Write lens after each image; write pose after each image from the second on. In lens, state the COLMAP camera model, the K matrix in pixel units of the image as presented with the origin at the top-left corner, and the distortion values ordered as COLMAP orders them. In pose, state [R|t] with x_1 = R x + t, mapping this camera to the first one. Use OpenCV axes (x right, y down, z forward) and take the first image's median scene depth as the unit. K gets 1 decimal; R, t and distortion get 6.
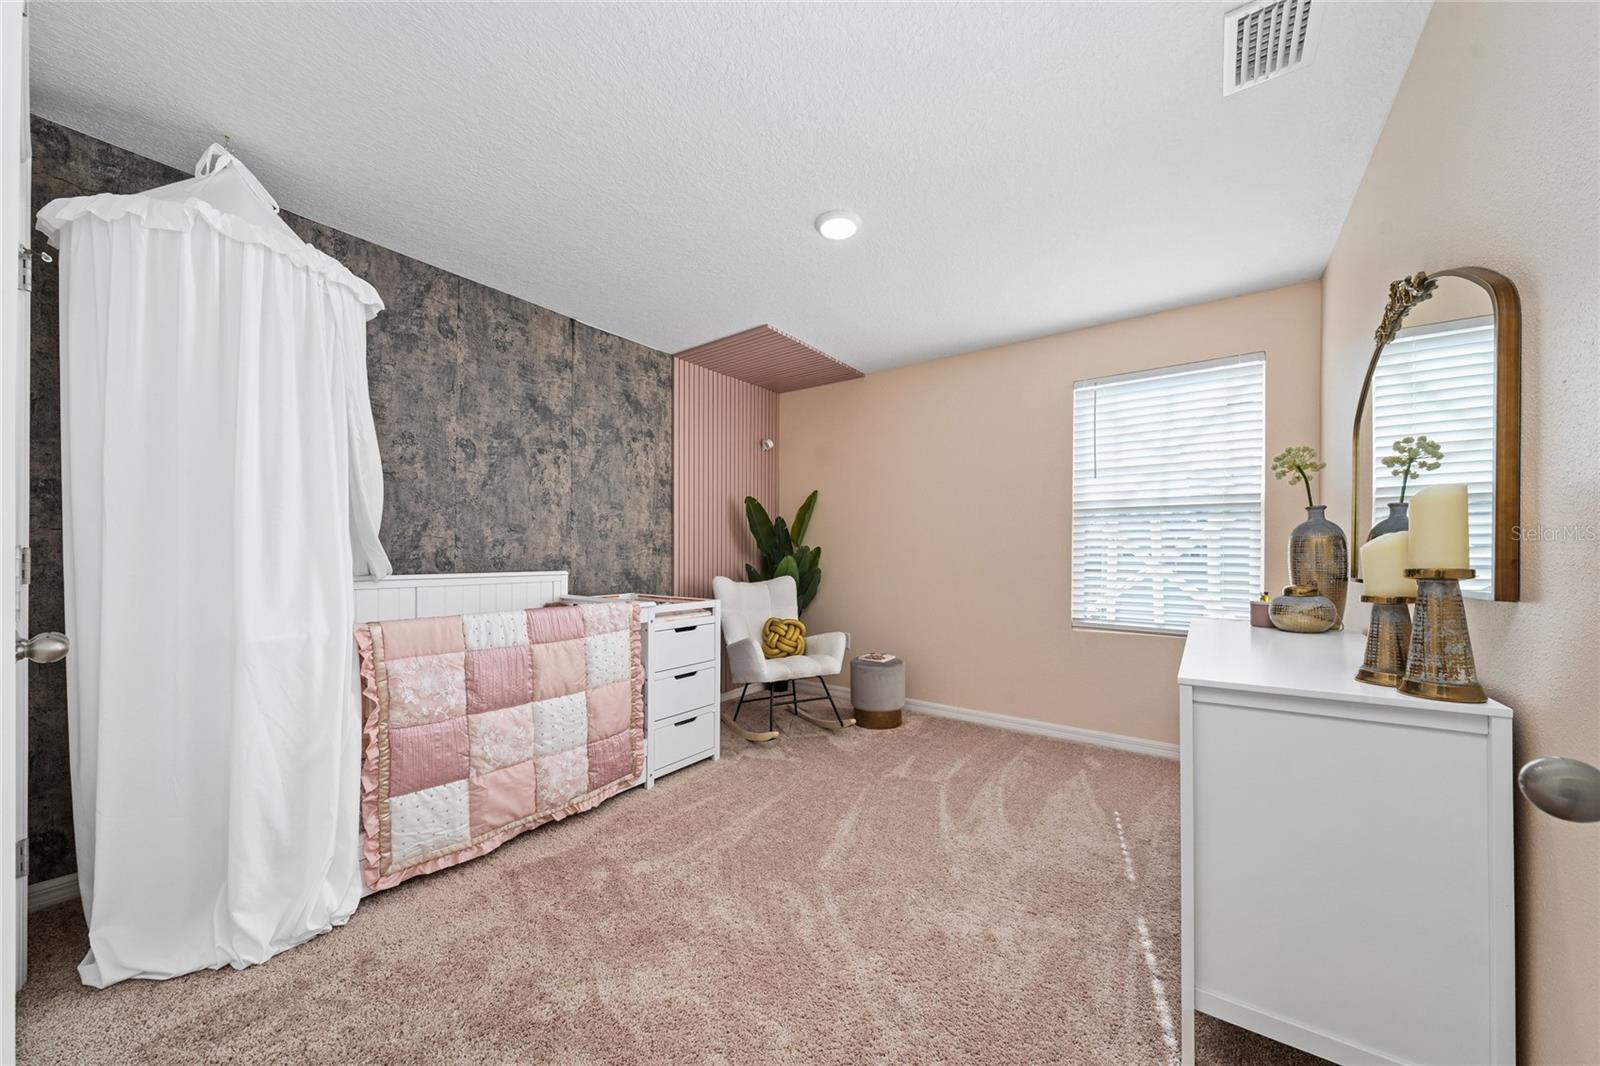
lens RADIAL K [[547.6, 0, 794.2], [0, 547.6, 545.3], [0, 0, 1]] dist [0.000418, -0.000050]
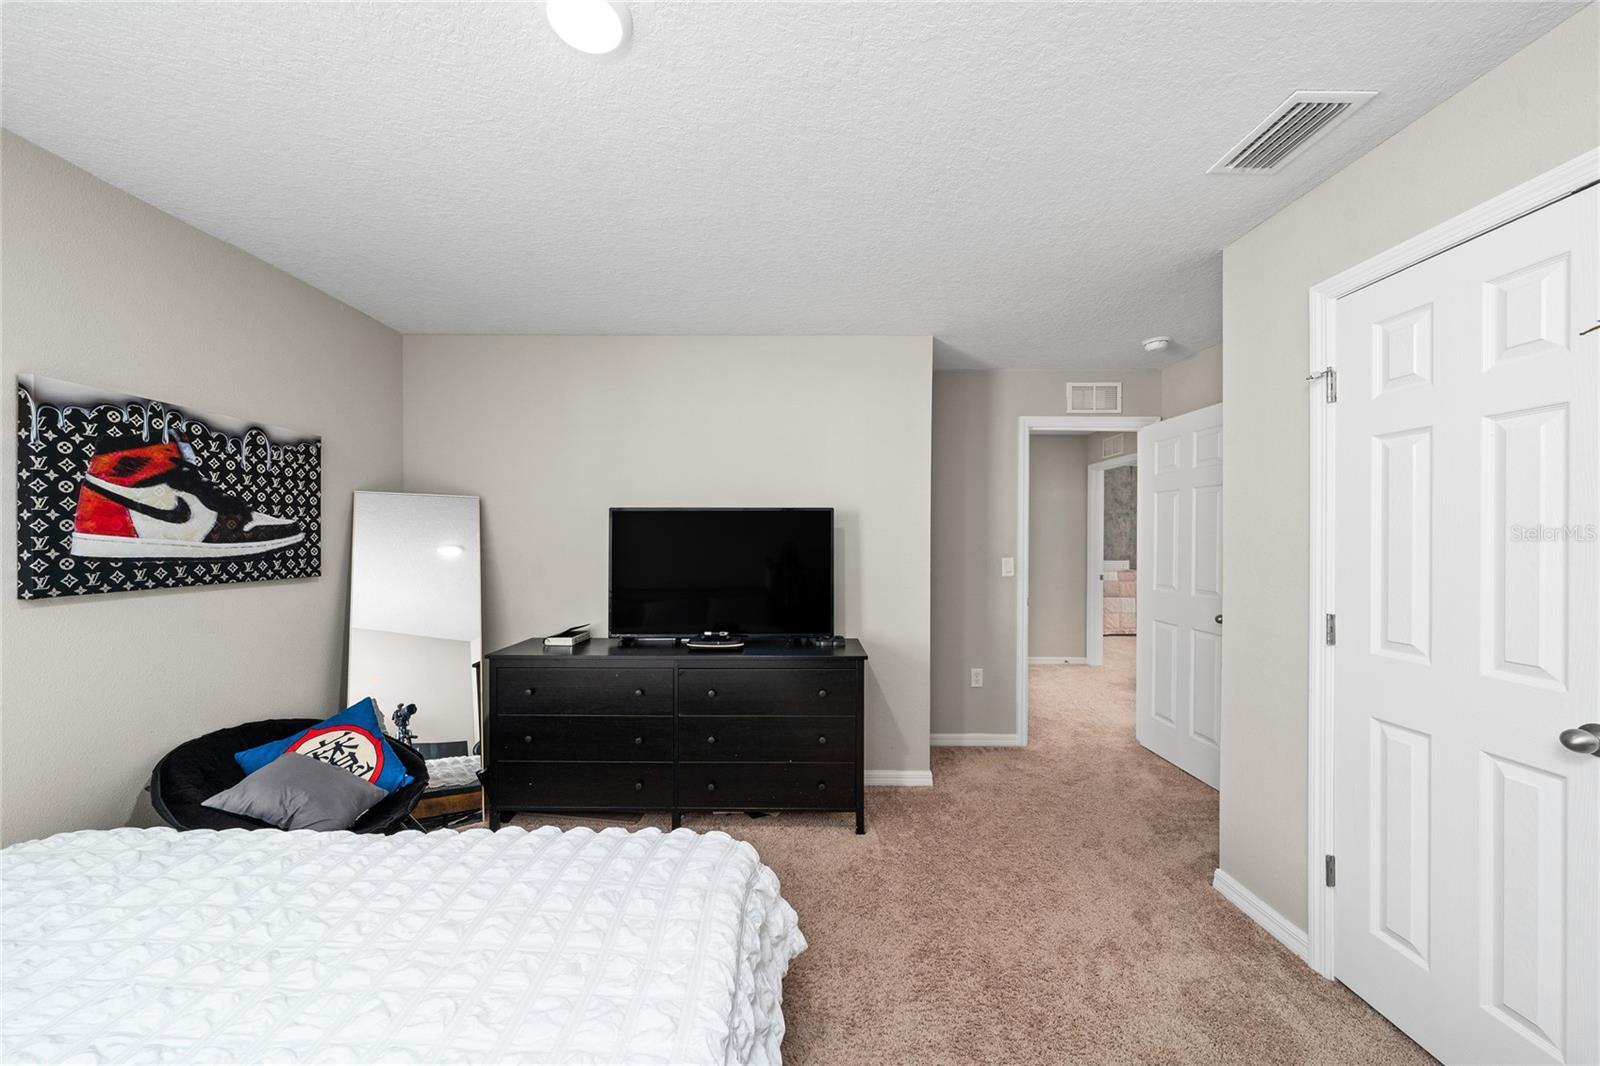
lens RADIAL K [[547.6, 0, 798.9], [0, 547.6, 544.8], [0, 0, 1]] dist [0.000418, -0.000050]
pose [[0.603565, 0.006972, -0.797283, 0.766605], [-0.001134, 0.999968, 0.007886, -0.052913], [0.797313, -0.003856, 0.603554, -1.955151]]
